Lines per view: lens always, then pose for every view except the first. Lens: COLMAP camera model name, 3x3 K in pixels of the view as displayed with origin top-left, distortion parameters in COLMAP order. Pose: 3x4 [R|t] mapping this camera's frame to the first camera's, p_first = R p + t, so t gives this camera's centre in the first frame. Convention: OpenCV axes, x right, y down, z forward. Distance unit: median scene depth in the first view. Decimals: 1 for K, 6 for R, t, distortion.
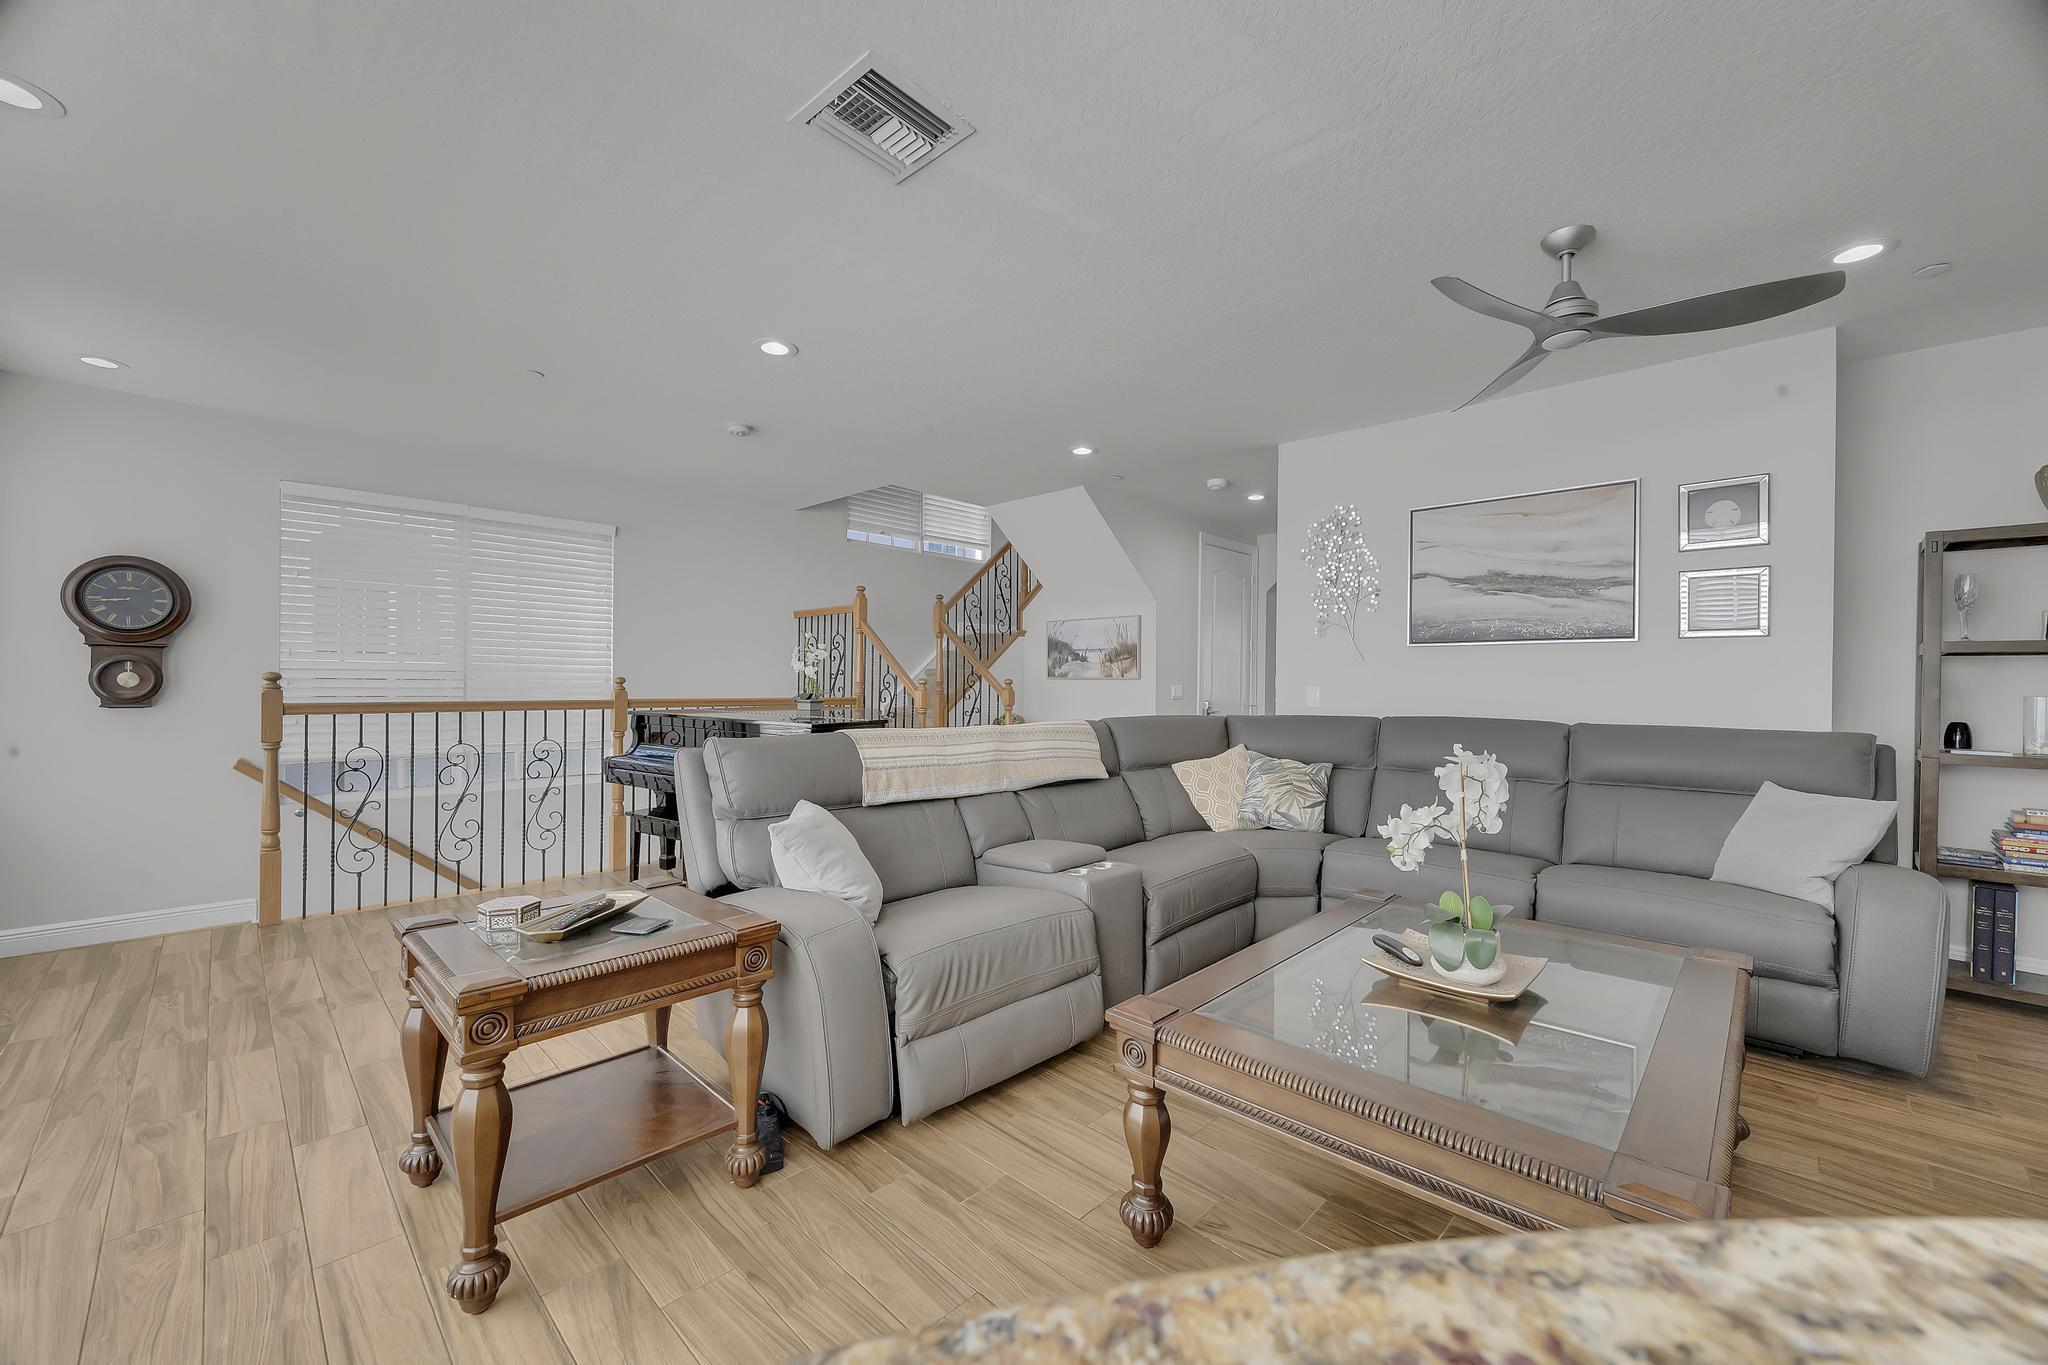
lens RADIAL K [[795.4, 0, 1023.9], [0, 795.4, 688.1], [0, 0, 1]] dist [0.006521, 0.000435]
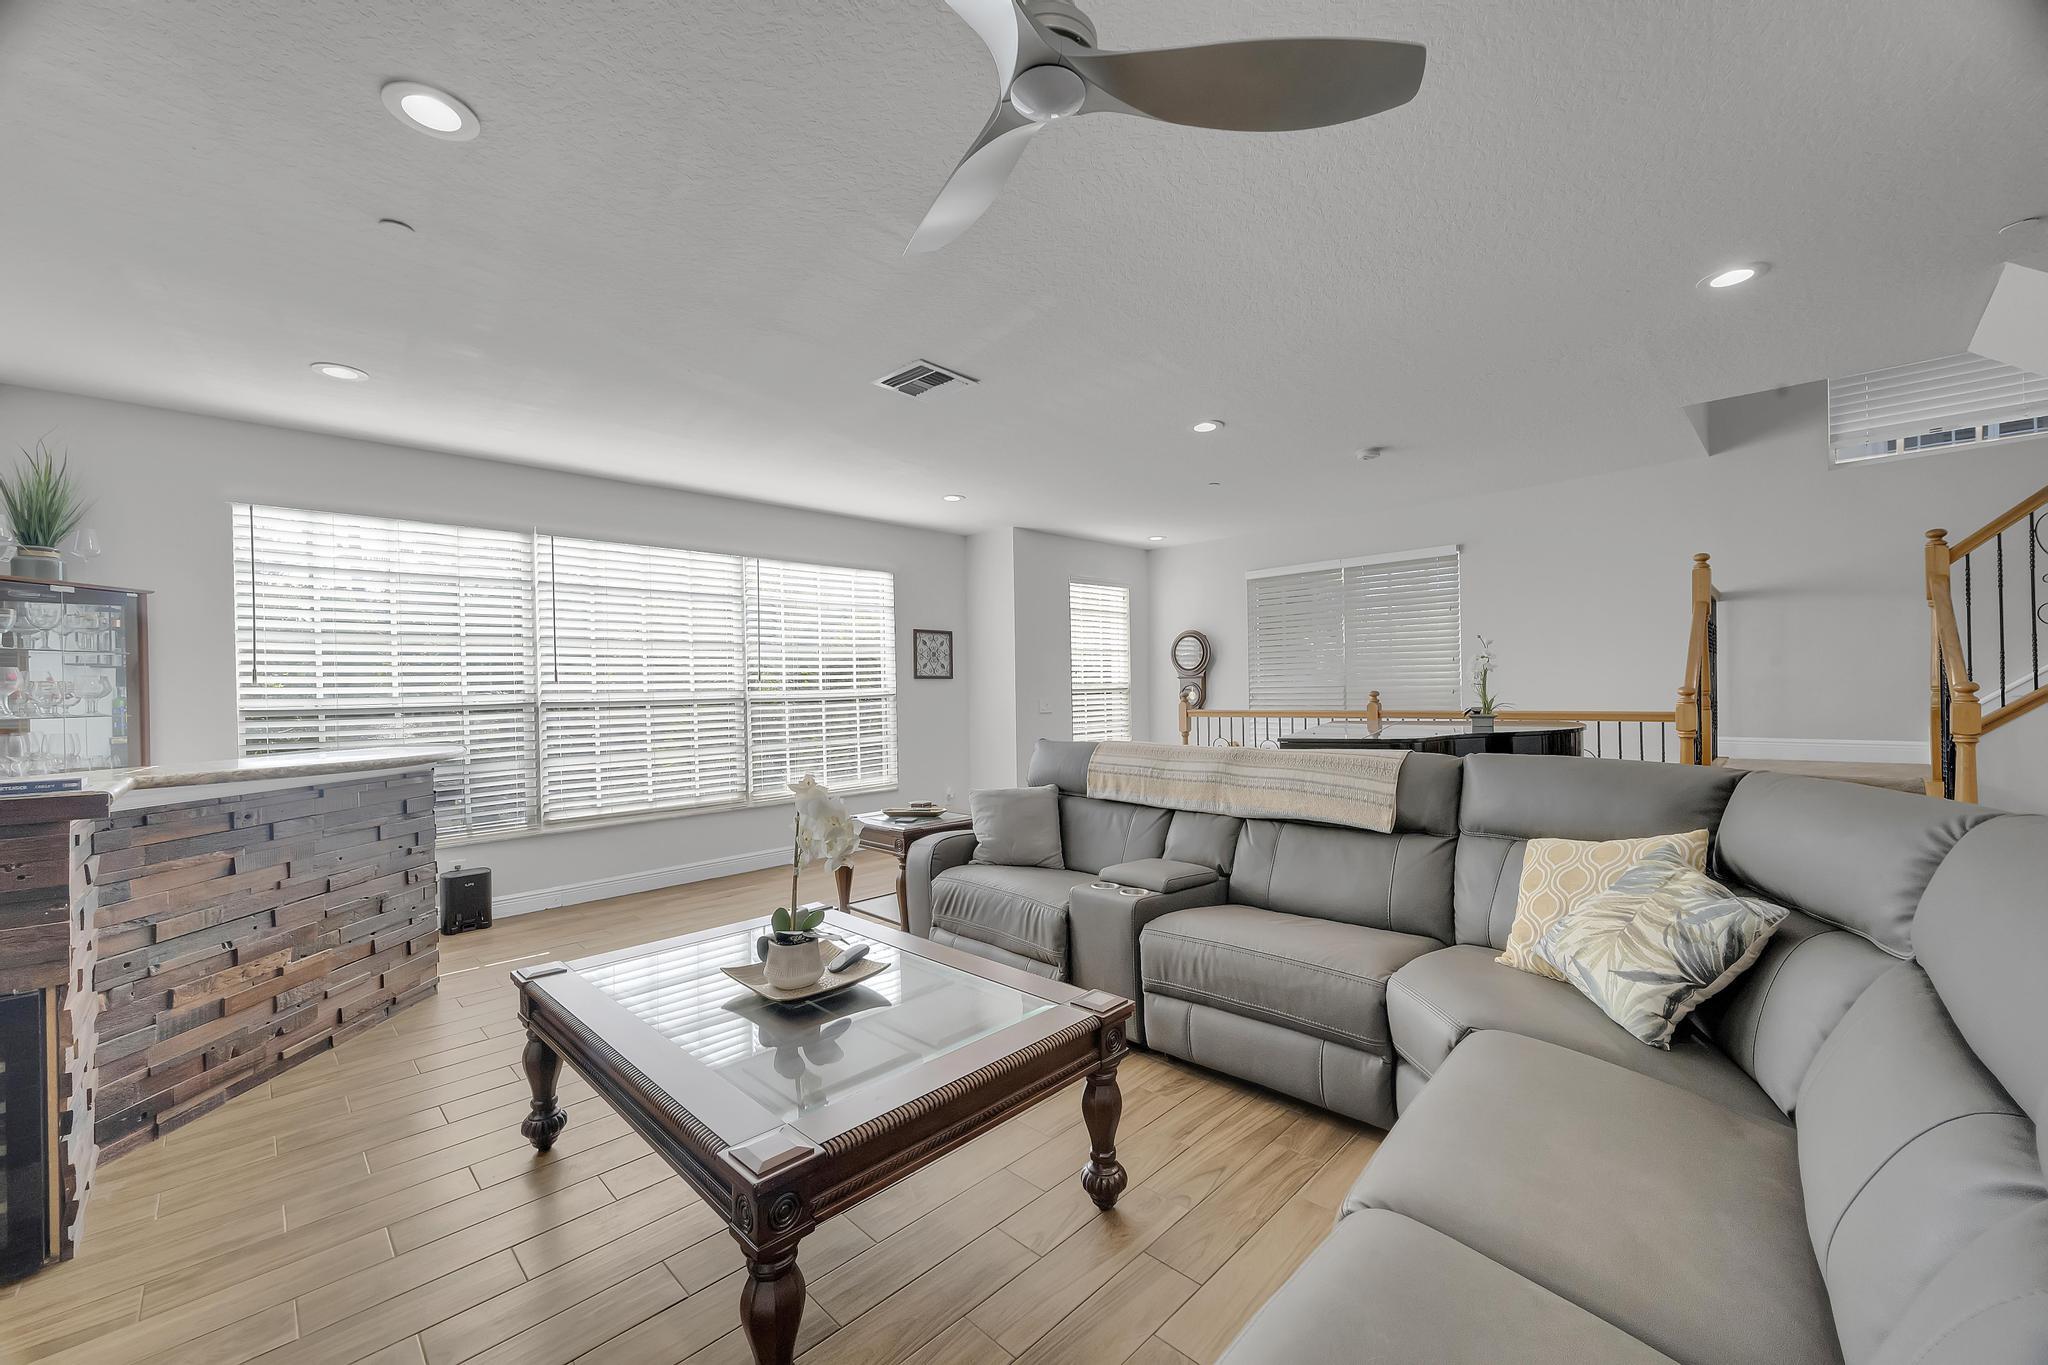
lens RADIAL K [[806.1, 0, 1028.8], [0, 806.1, 685.0], [0, 0, 1]] dist [0.006039, 0.000478]
pose [[-0.007363, -0.013470, -0.999882, 1.381413], [0.013027, 0.999823, -0.013566, -0.027056], [0.999888, -0.013126, -0.007186, 1.100522]]
